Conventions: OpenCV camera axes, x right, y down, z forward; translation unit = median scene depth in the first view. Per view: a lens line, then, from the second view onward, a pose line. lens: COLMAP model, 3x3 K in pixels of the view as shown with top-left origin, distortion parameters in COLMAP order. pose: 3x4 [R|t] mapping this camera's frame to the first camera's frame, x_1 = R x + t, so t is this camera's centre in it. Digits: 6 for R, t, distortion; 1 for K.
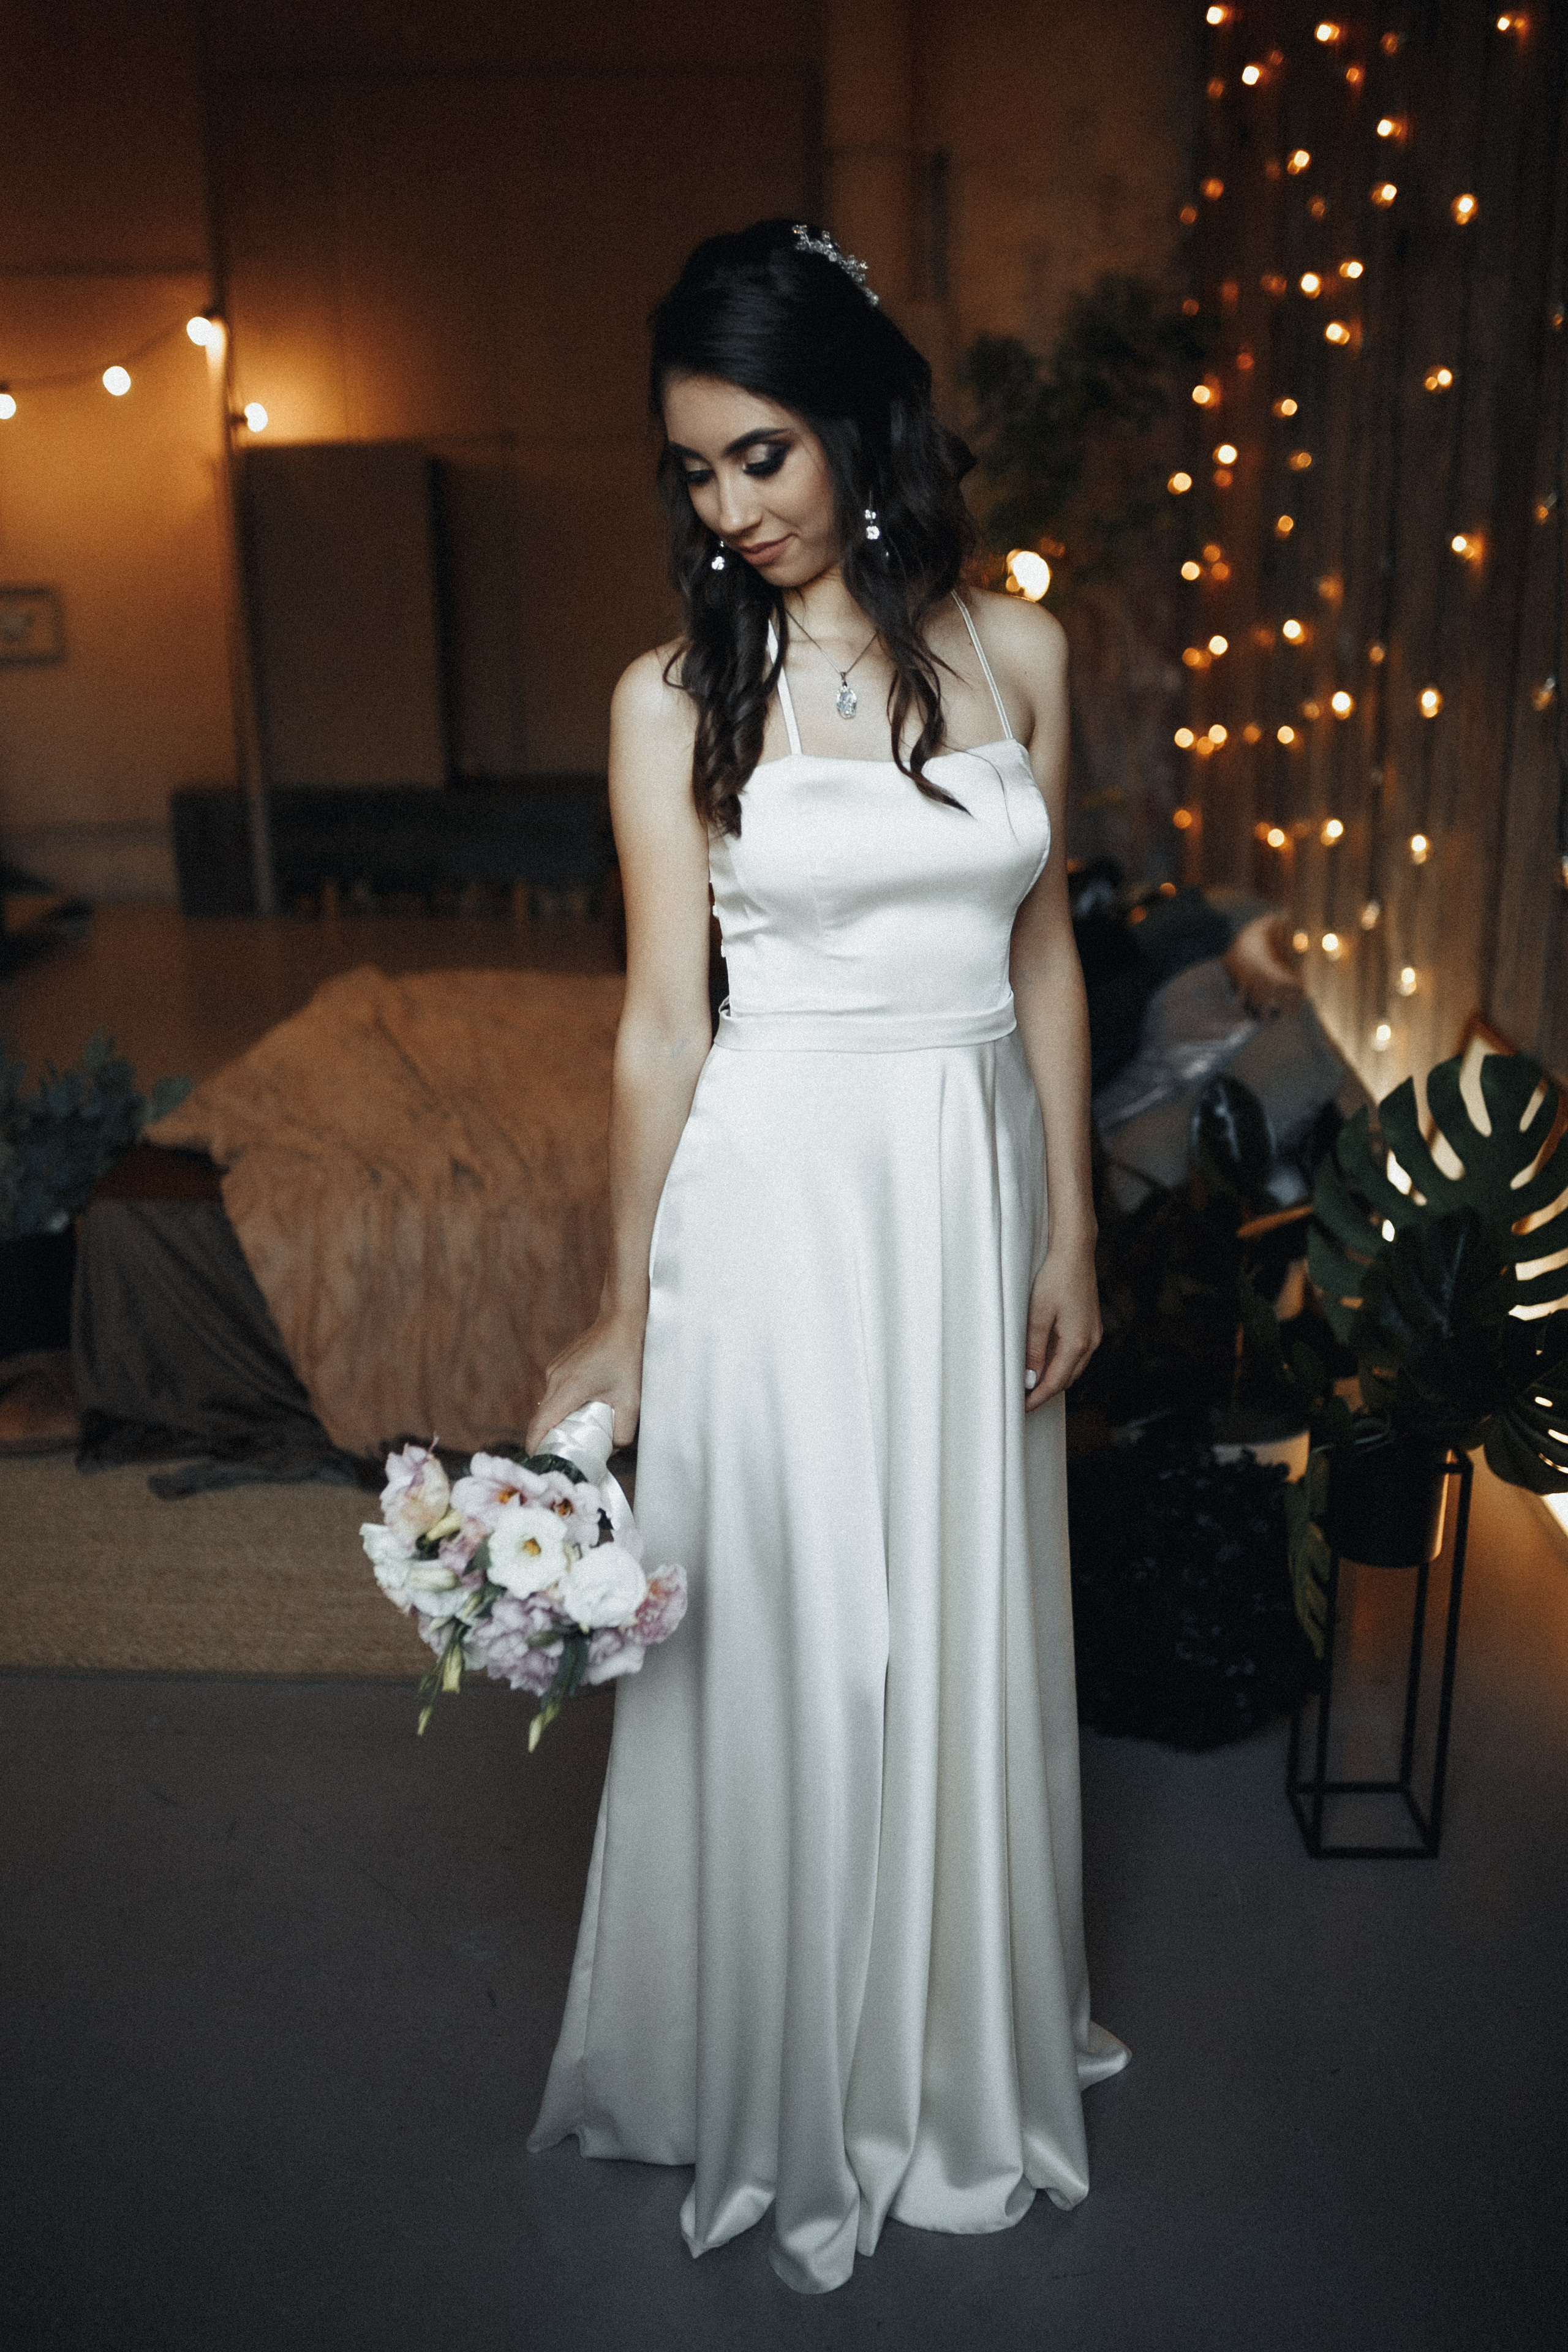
lens RADIAL K [[2333.0, 0, 818.0], [0, 2333.0, 1228.7], [0, 0, 1]] dist [-0.097066, 0.176509]
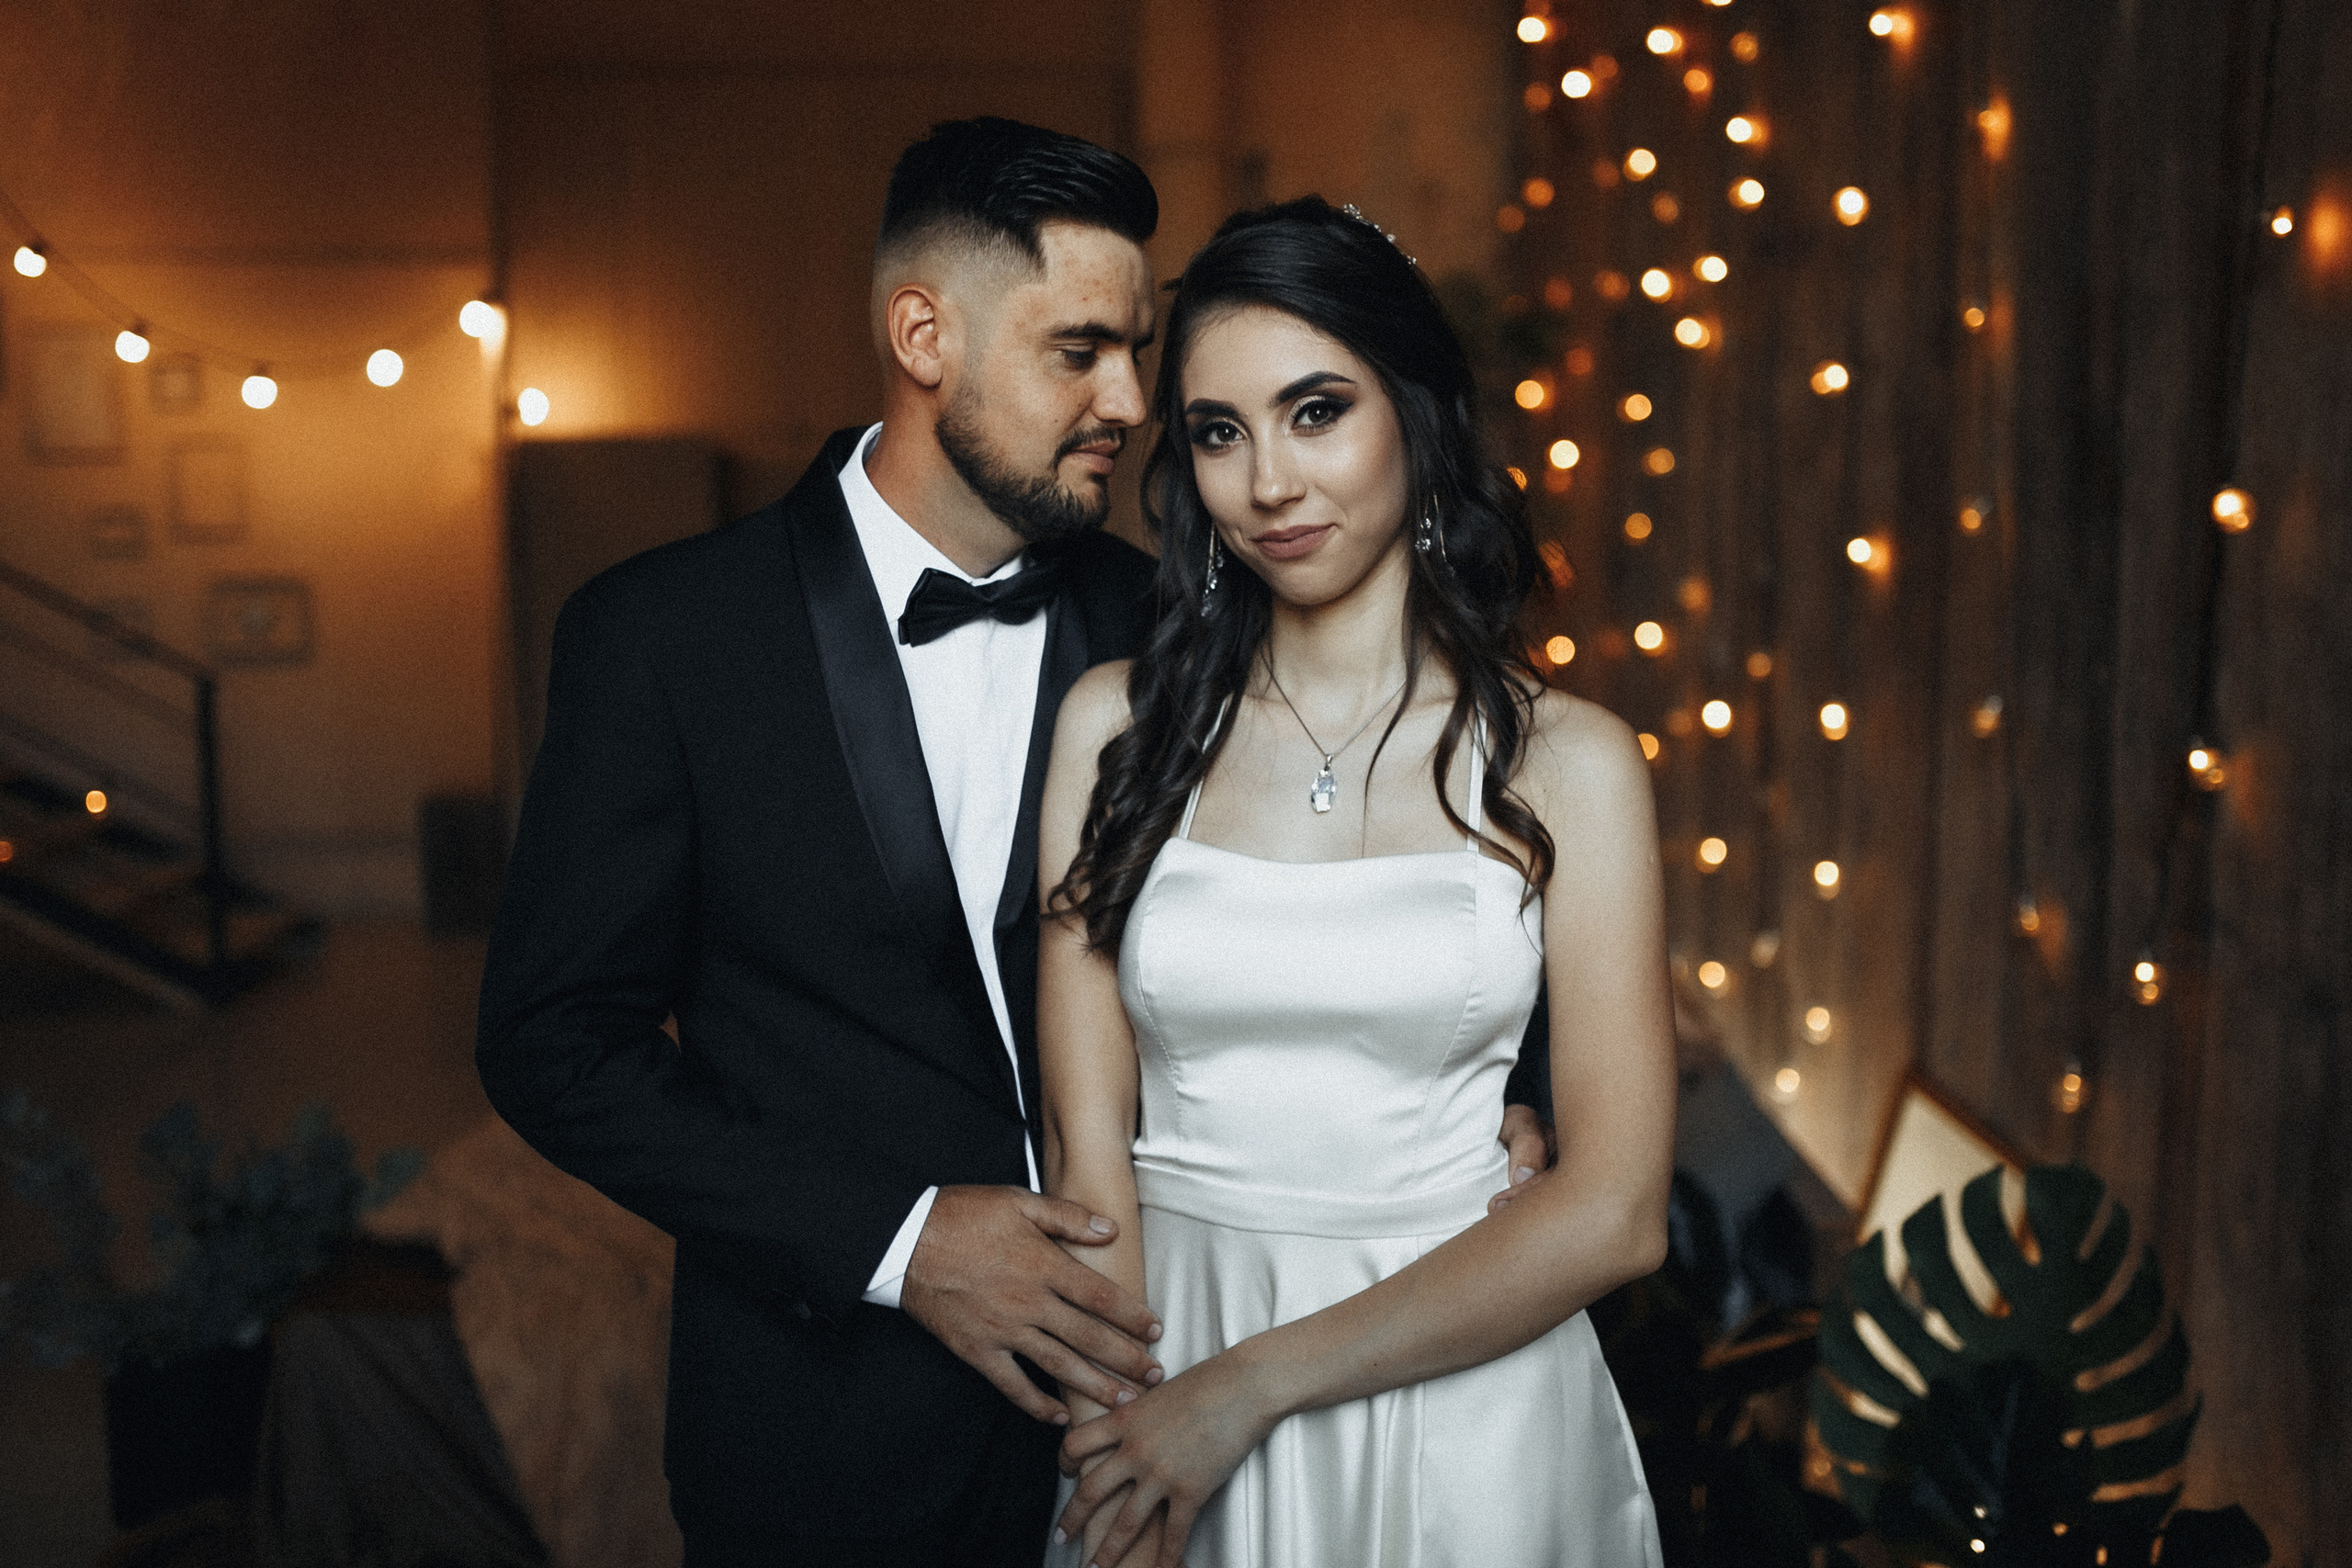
lens RADIAL K [[2353.4, 0, 1248.4], [0, 2353.4, 773.3], [0, 0, 1]] dist [-0.088269, 0.137735]
pose [[0.997635, 0.000566, 0.068735, -0.028504], [0.012262, 0.982462, -0.186061, -0.039830], [-0.067635, 0.186464, 0.980131, 0.121215]]
